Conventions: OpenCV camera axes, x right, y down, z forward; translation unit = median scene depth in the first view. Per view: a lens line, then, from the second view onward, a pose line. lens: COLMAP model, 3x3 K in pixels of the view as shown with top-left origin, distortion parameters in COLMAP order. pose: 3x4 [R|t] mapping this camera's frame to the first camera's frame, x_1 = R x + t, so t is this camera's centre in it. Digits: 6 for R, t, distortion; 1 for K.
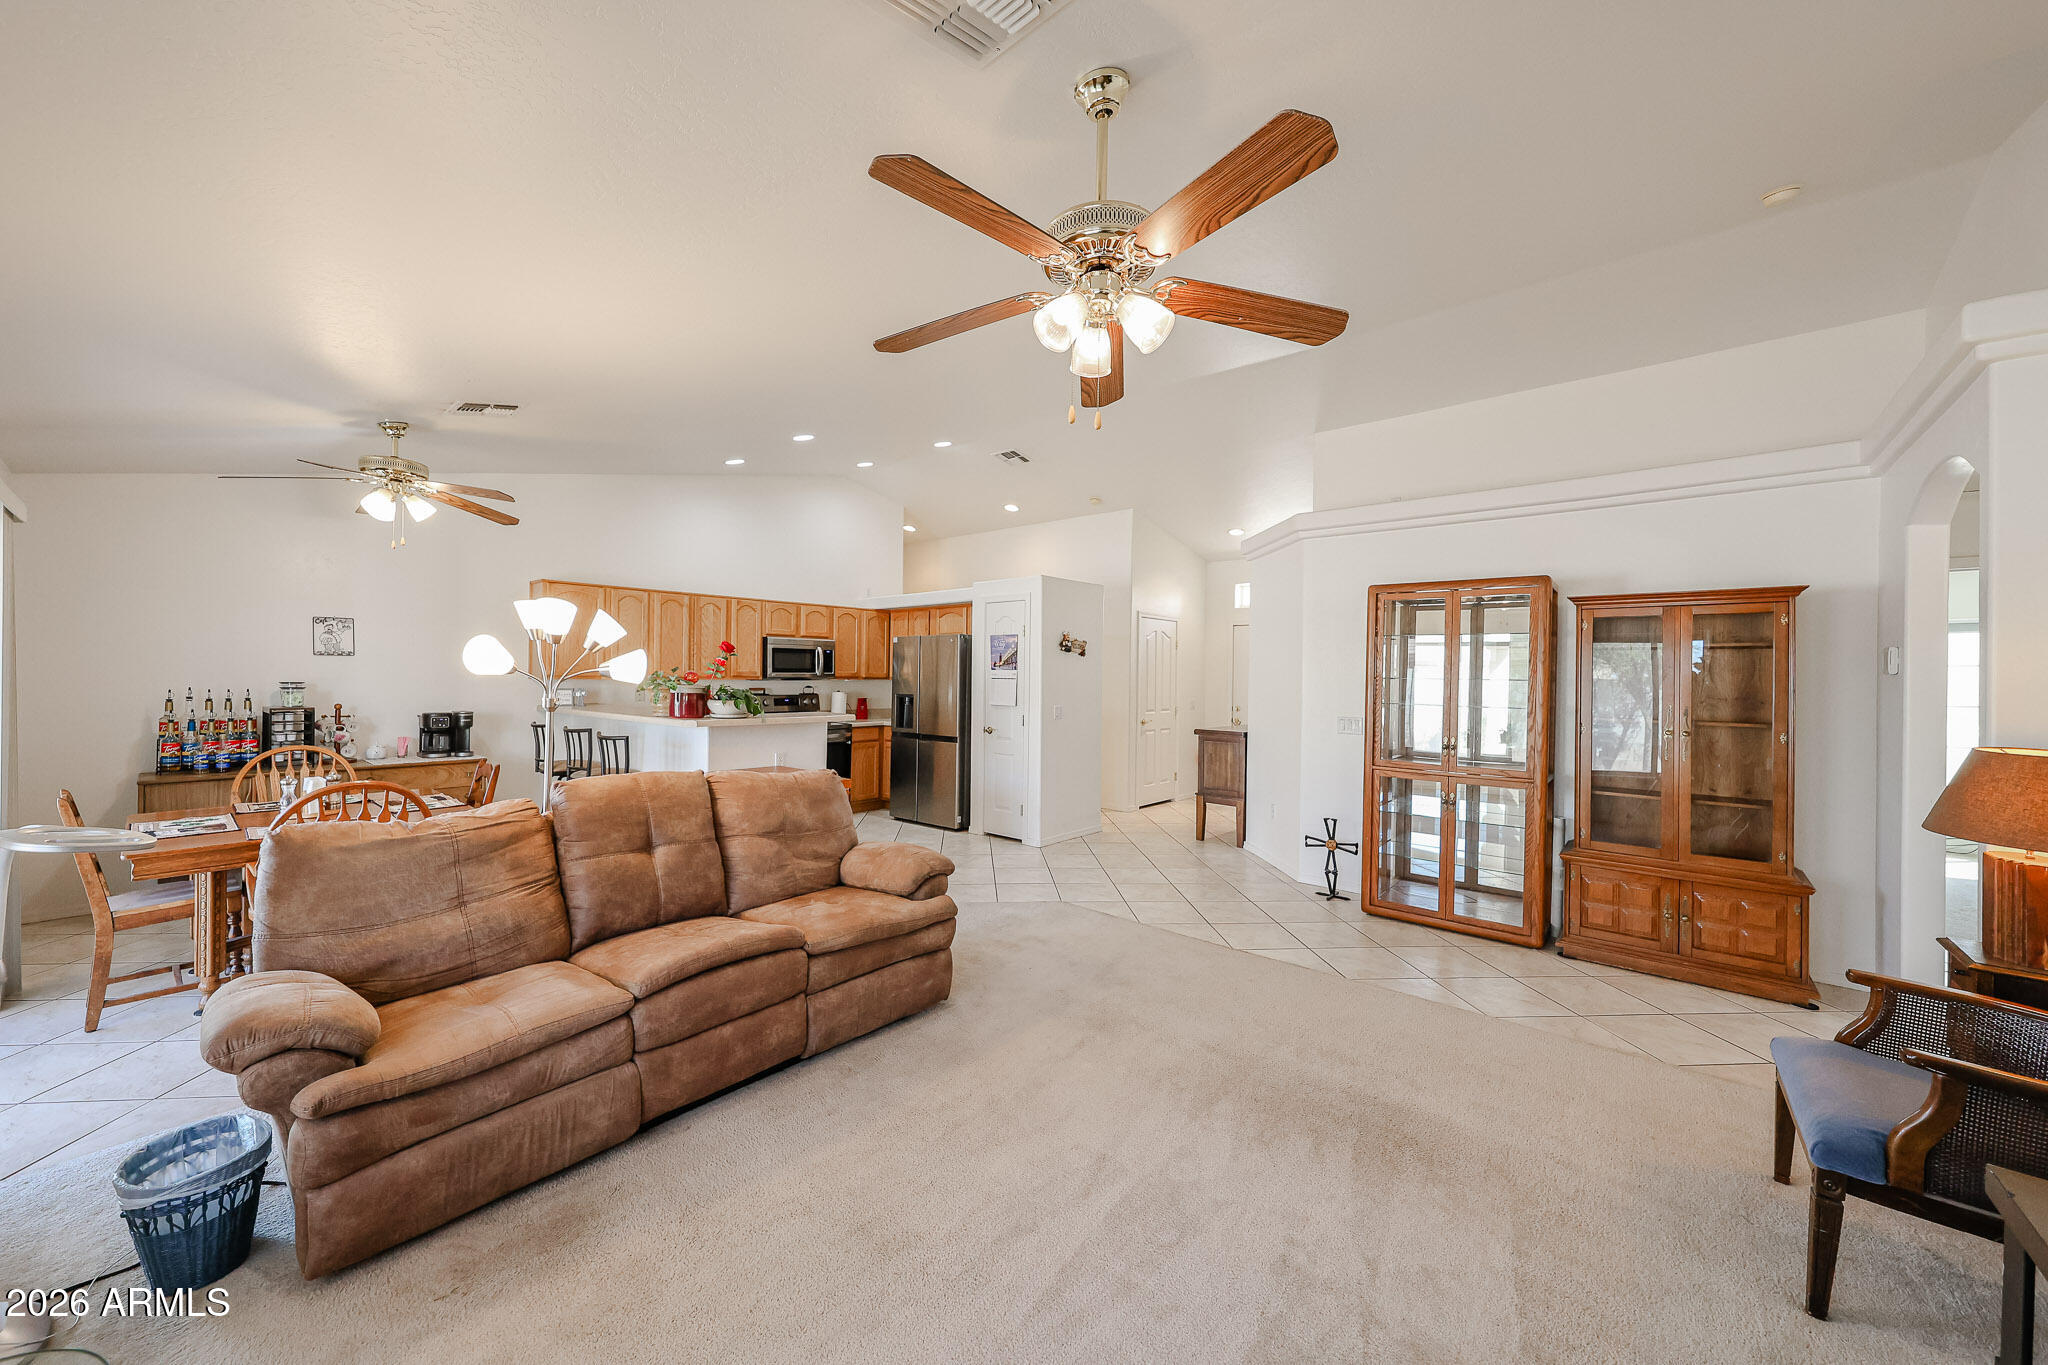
lens RADIAL K [[740.2, 0, 1007.4], [0, 740.2, 670.8], [0, 0, 1]] dist [0.000775, 0.000465]
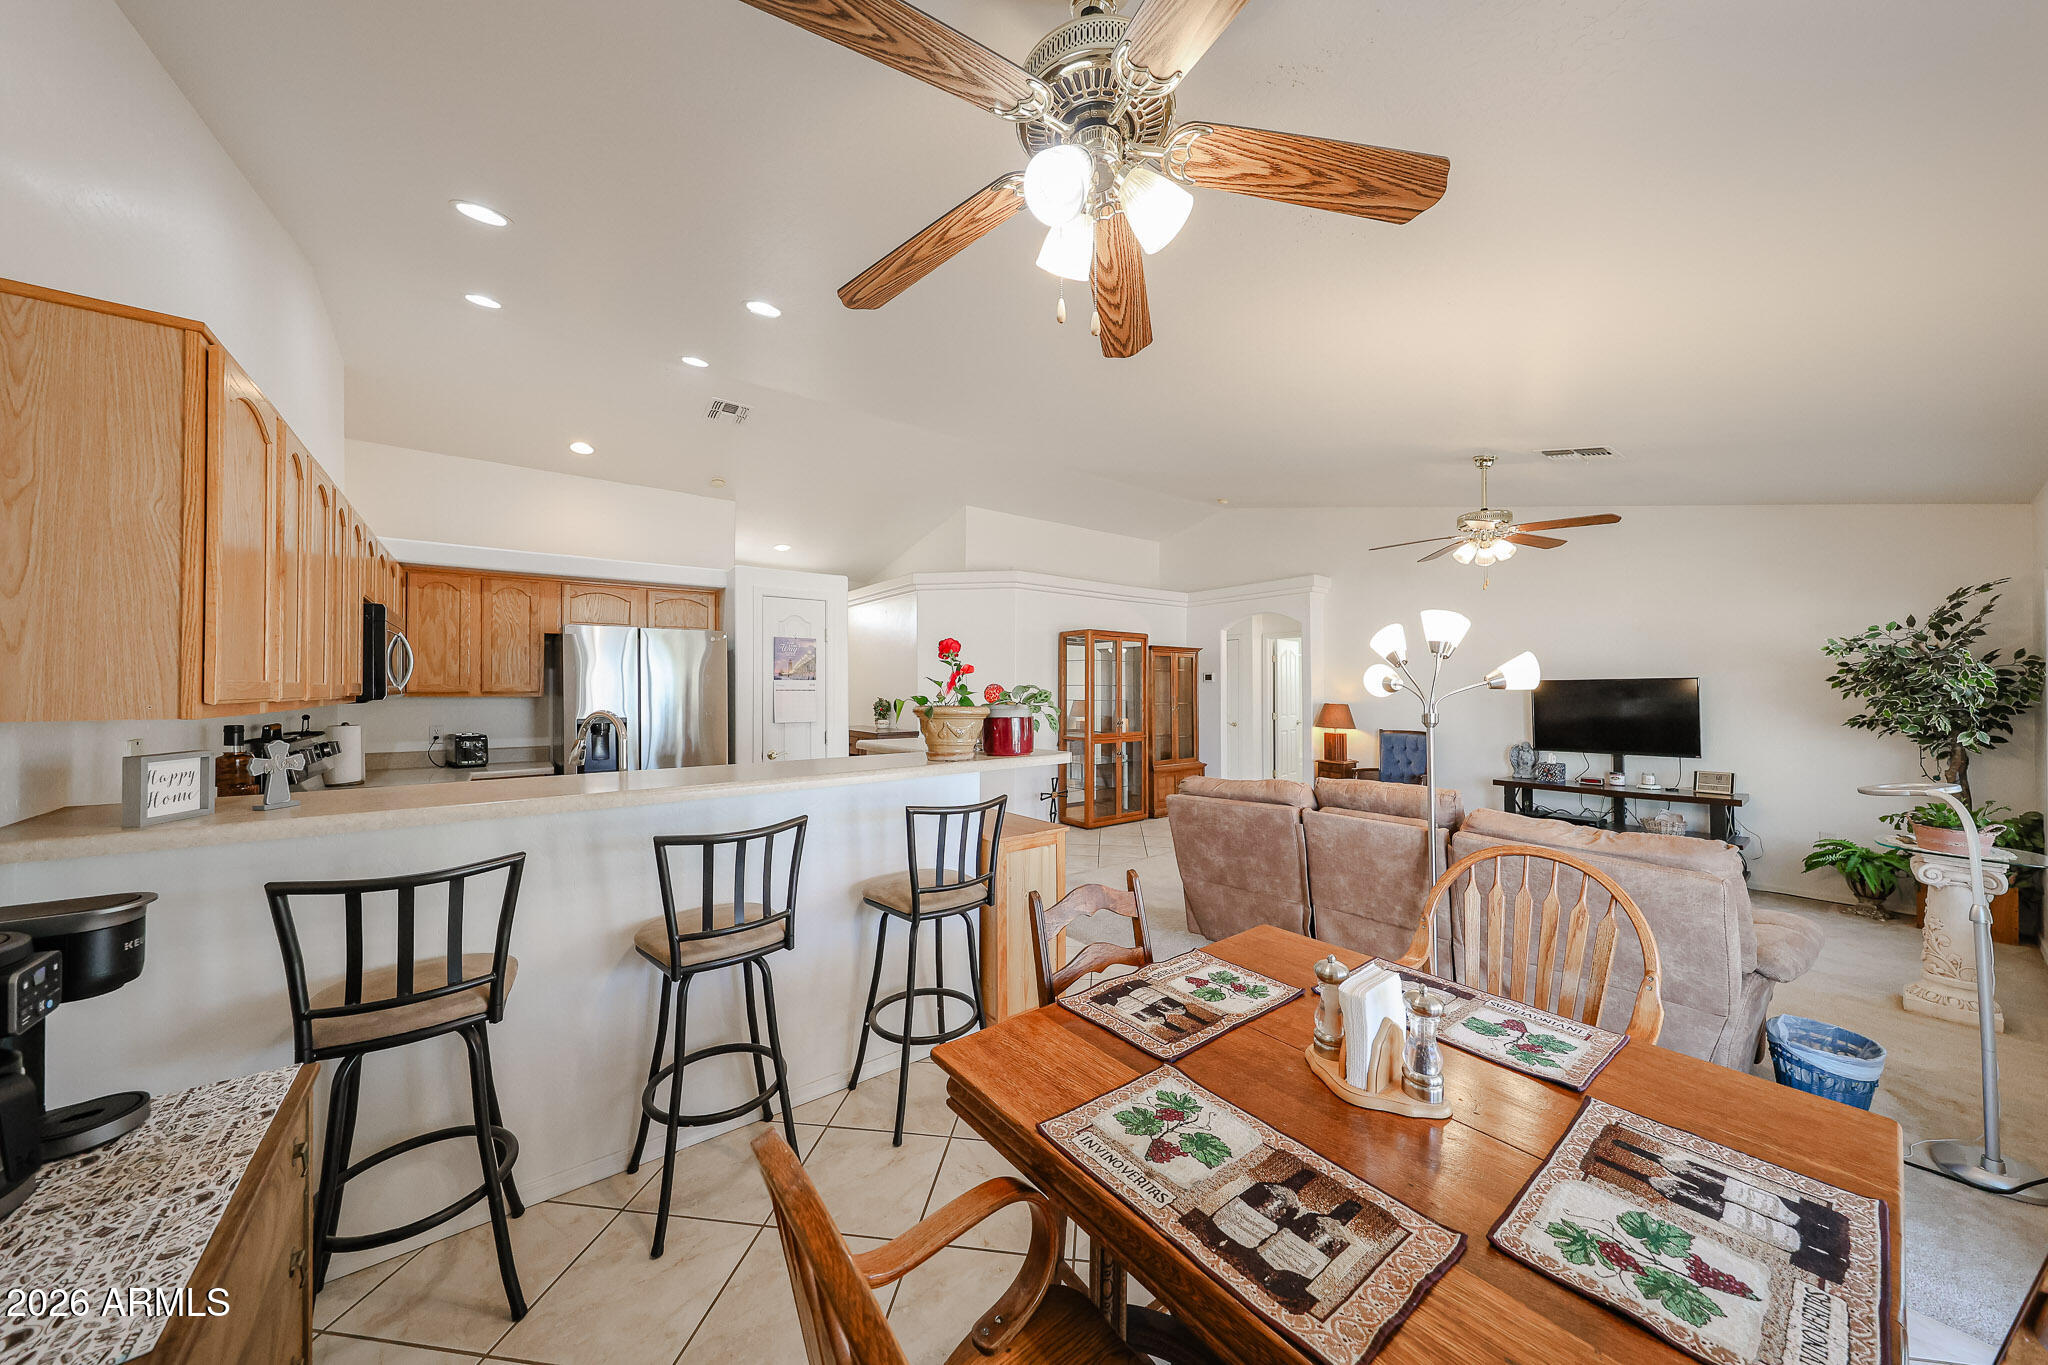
lens RADIAL K [[689.7, 0, 1012.7], [0, 689.7, 674.6], [0, 0, 1]] dist [-0.001187, -0.000596]
pose [[0.186779, 0.001041, 0.982401, -0.728184], [-0.000623, 0.999999, -0.000941, -0.007314], [-0.982402, -0.000436, 0.186779, 0.617403]]
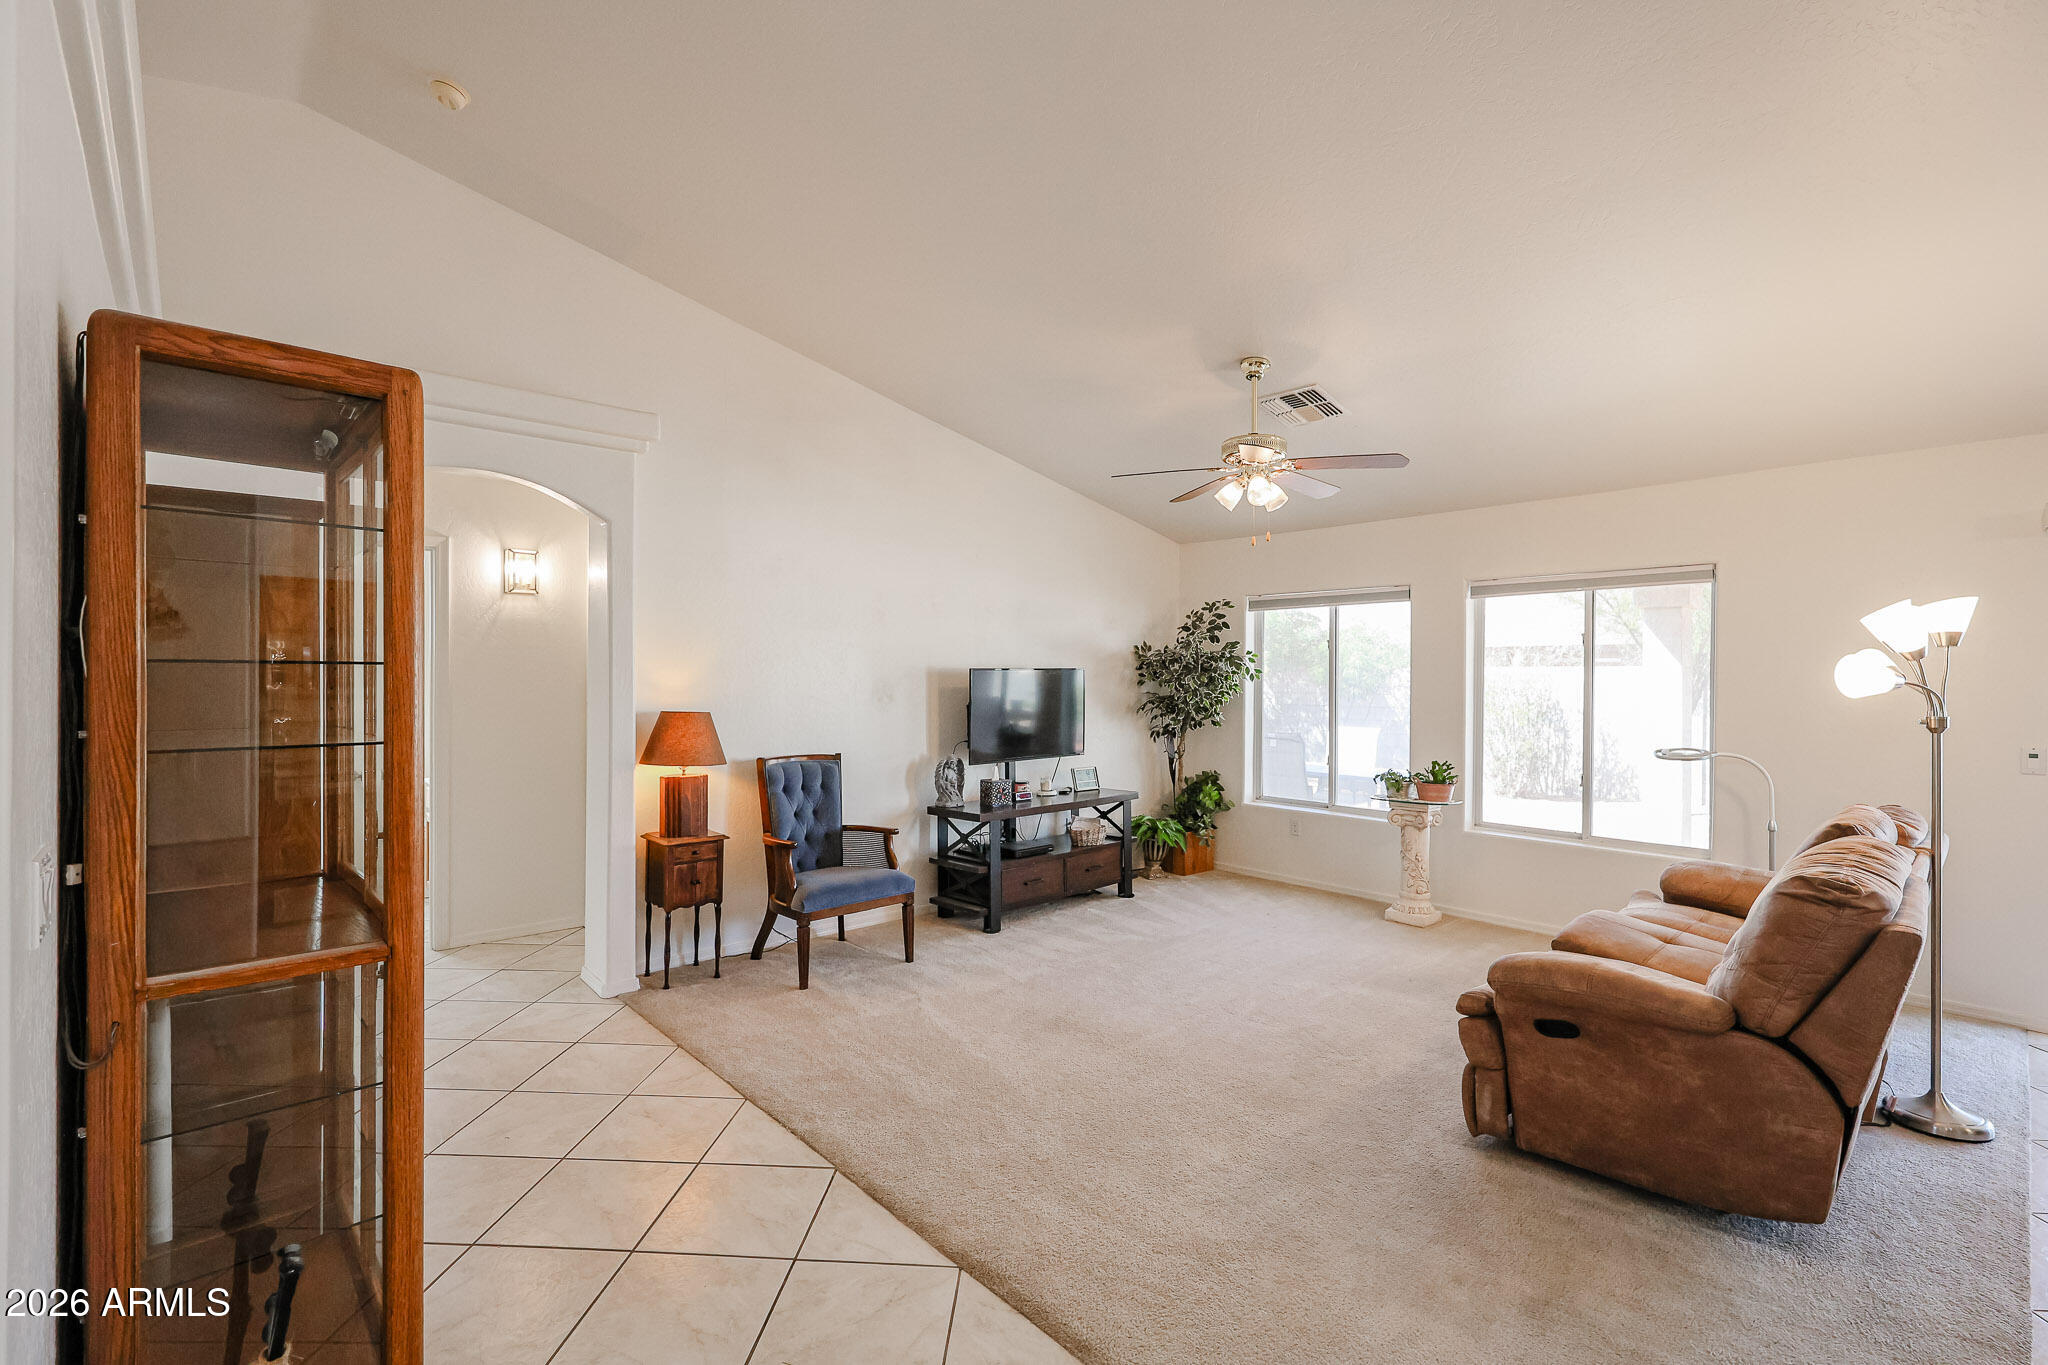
lens RADIAL K [[905.9, 0, 1008.0], [0, 905.9, 682.0], [0, 0, 1]] dist [0.001928, -0.000901]
pose [[-0.993867, -0.019923, 0.108776, 0.132590], [-0.020103, 0.999798, -0.000560, 0.010393], [-0.108743, -0.002744, -0.994066, 0.954420]]
